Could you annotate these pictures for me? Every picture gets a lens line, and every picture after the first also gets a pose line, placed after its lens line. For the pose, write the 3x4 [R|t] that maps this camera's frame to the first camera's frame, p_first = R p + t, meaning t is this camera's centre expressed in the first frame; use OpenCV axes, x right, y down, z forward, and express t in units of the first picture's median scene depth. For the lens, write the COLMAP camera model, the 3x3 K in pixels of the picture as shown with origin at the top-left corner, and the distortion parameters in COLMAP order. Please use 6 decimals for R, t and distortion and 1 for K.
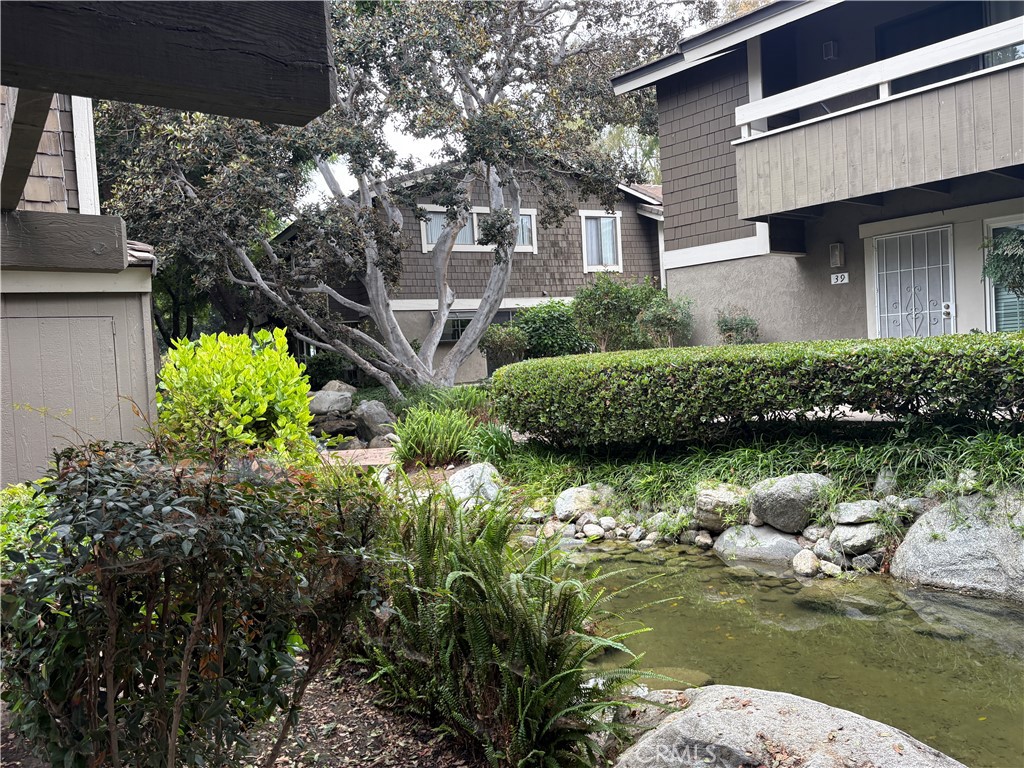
lens RADIAL K [[775.5, 0, 512.5], [0, 775.5, 387.1], [0, 0, 1]] dist [0.046764, -0.053586]
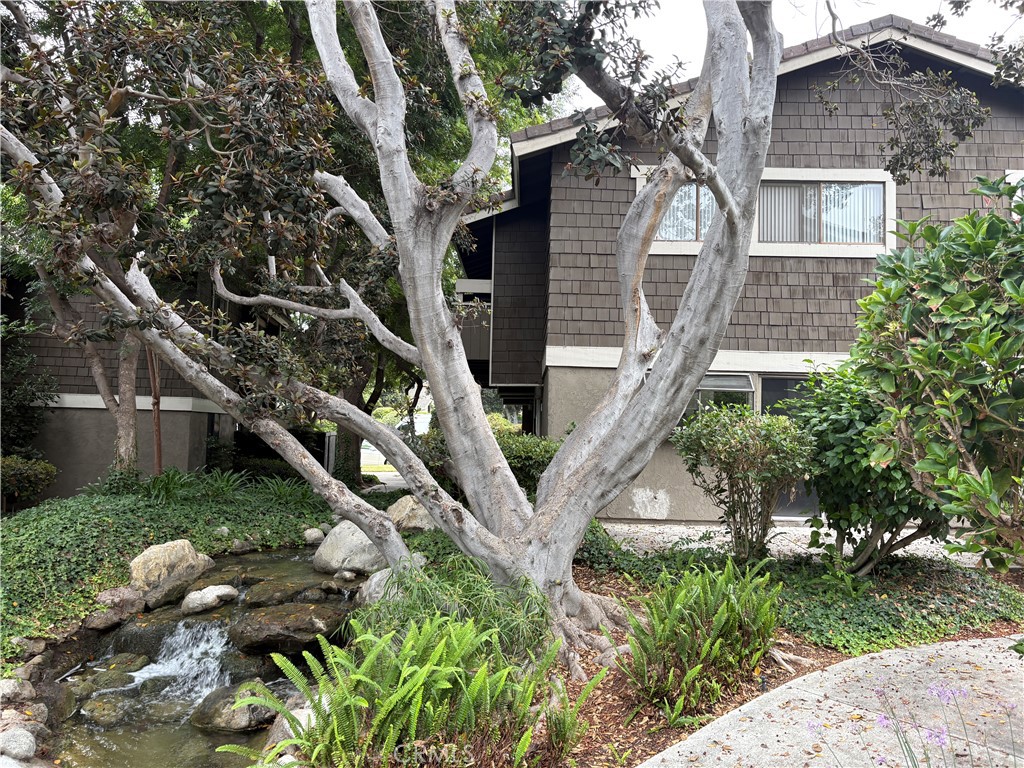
lens RADIAL K [[775.5, 0, 515.4], [0, 775.5, 381.4], [0, 0, 1]] dist [0.046764, -0.053586]
pose [[0.882614, 0.050825, -0.467343, 0.070474], [-0.094981, 0.992915, -0.071397, -0.058108], [0.460403, 0.107405, 0.881189, 0.638149]]
